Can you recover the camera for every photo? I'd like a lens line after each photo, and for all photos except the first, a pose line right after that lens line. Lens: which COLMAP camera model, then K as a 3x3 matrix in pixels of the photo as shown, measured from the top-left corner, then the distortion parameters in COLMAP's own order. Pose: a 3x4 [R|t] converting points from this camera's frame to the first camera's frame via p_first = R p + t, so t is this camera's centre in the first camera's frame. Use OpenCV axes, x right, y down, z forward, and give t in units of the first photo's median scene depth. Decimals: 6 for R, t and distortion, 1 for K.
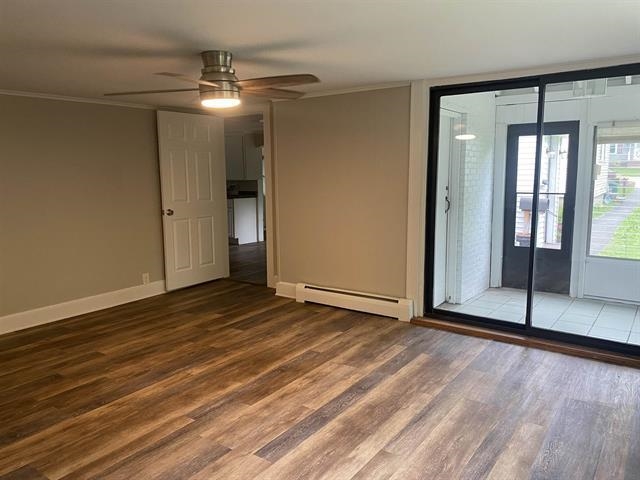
lens RADIAL K [[491.5, 0, 323.3], [0, 491.5, 236.9], [0, 0, 1]] dist [0.027576, -0.017373]
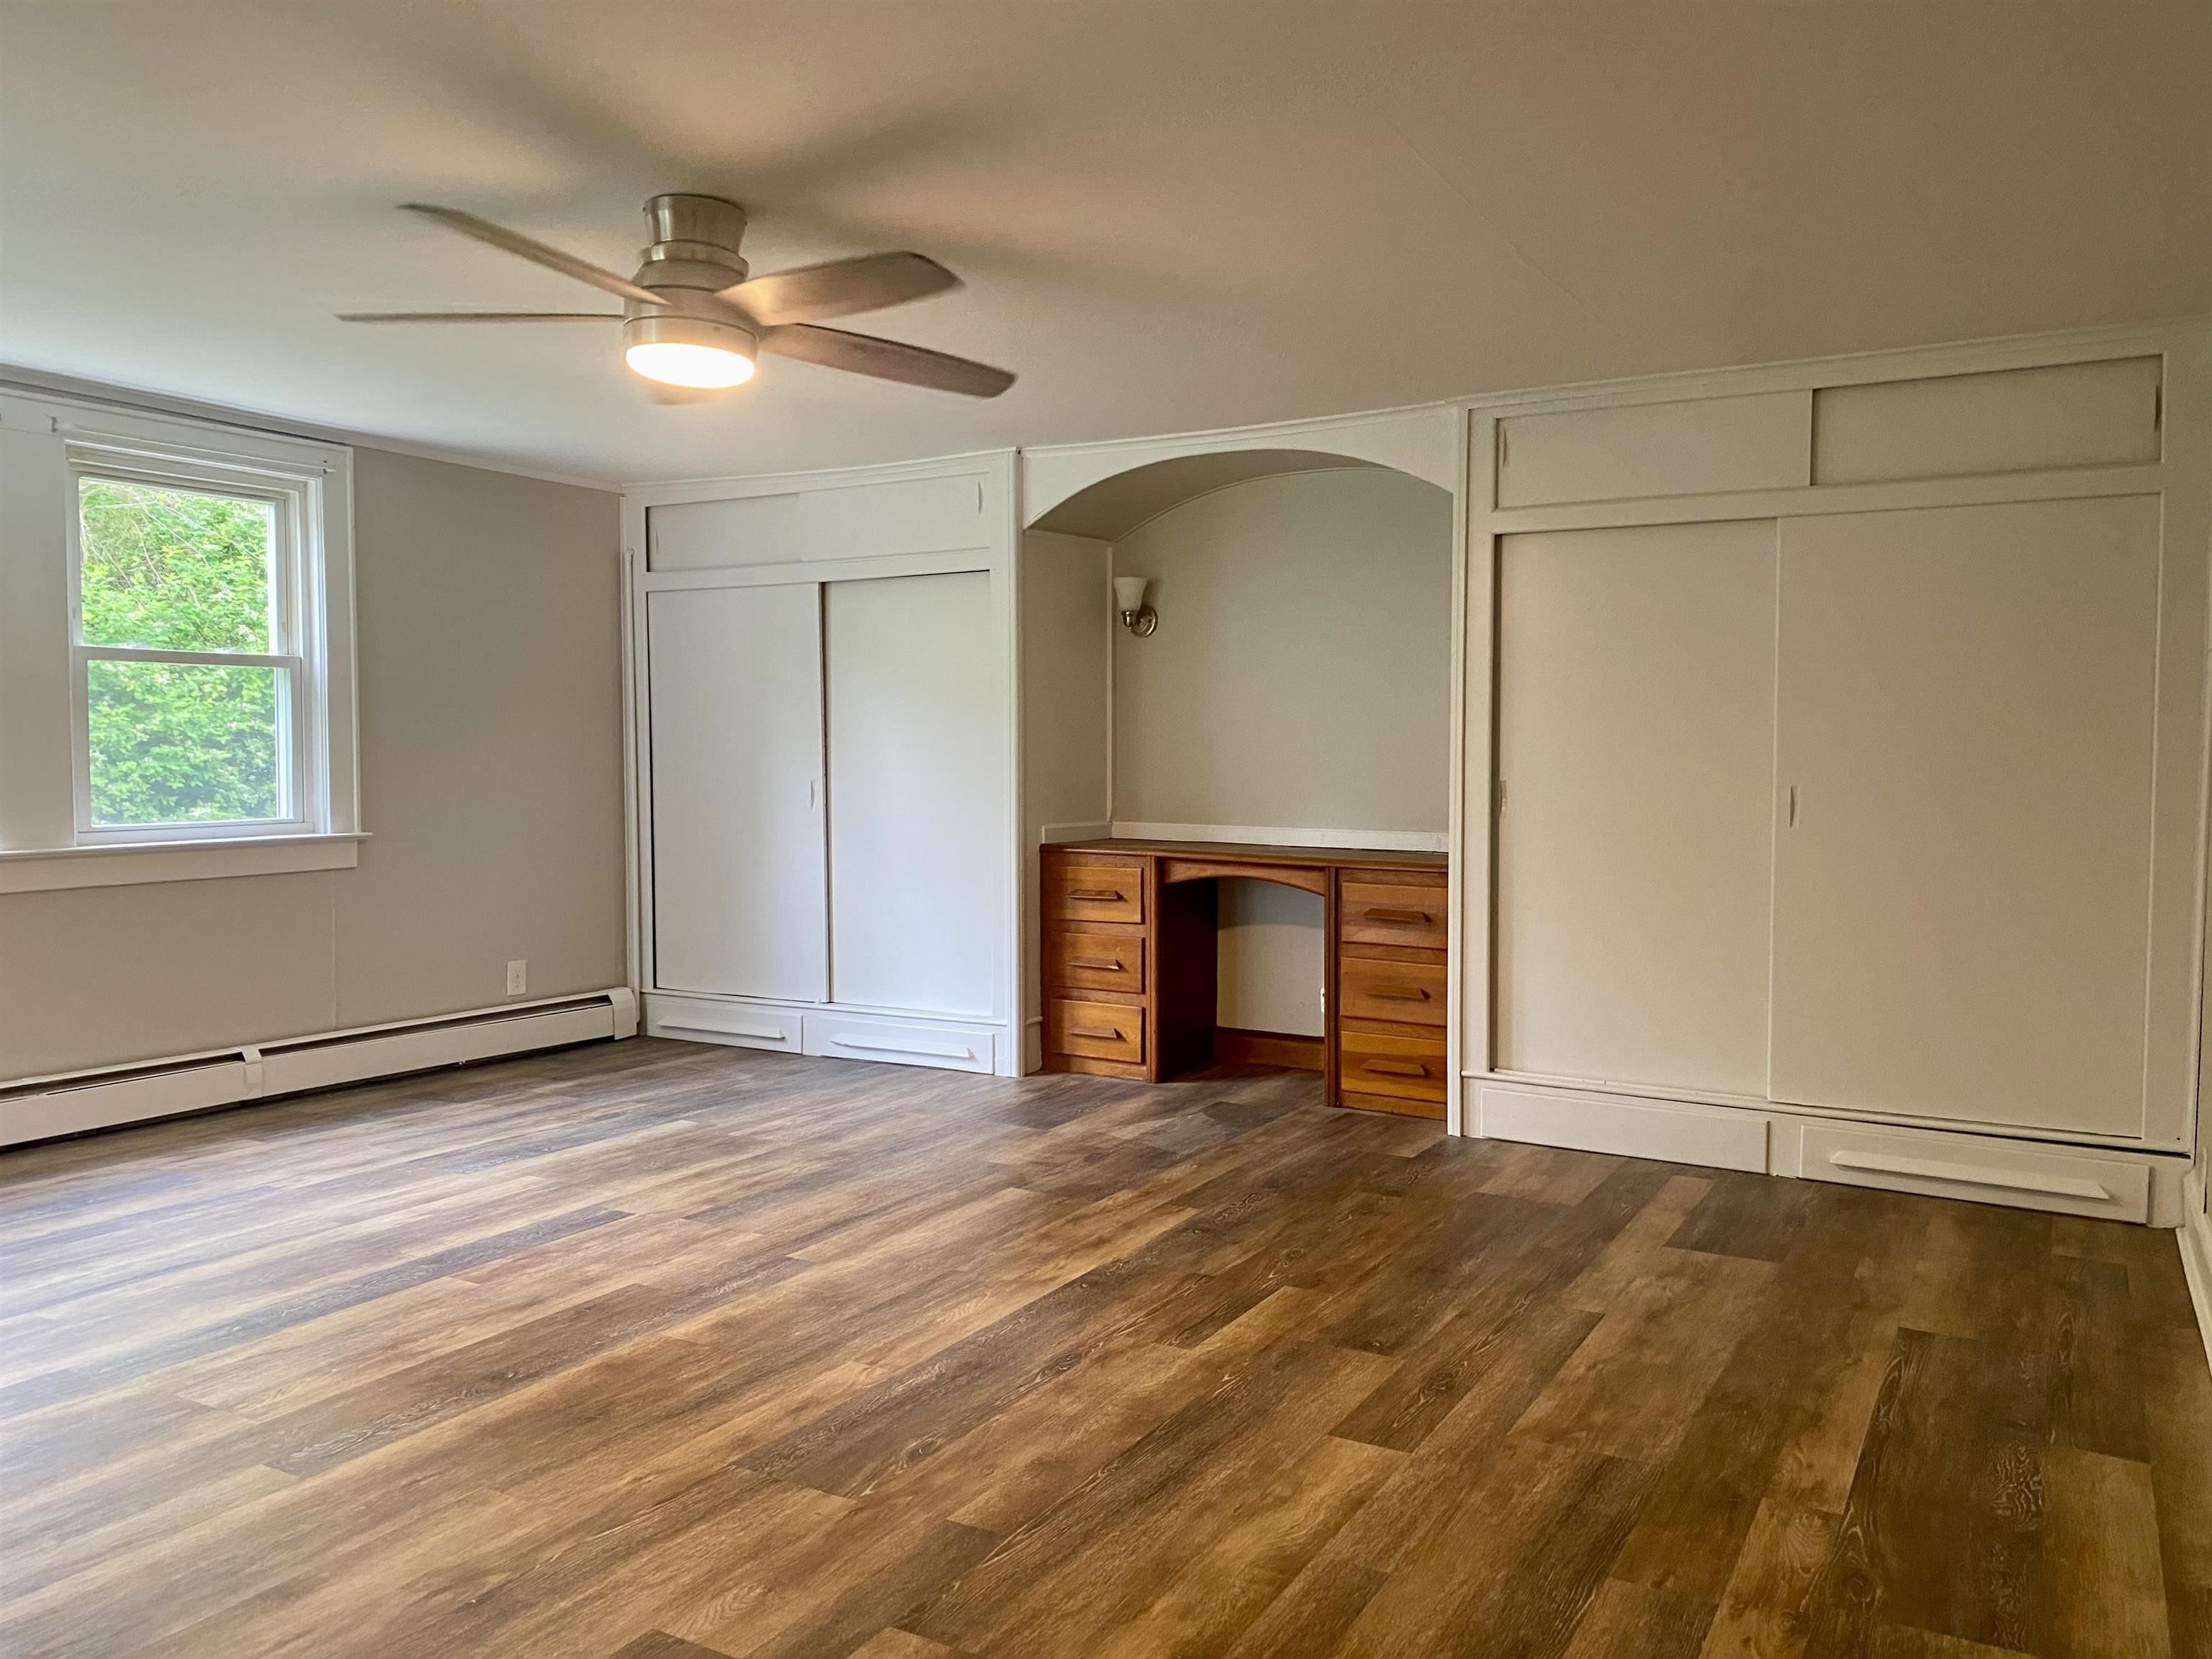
lens RADIAL K [[1698.6, 0, 1111.8], [0, 1698.6, 837.0], [0, 0, 1]] dist [0.027576, -0.017373]
pose [[-0.994510, 0.016054, -0.103406, -0.331849], [-0.004086, 0.981452, 0.191663, -0.176963], [0.104565, 0.191033, -0.975998, 1.970290]]
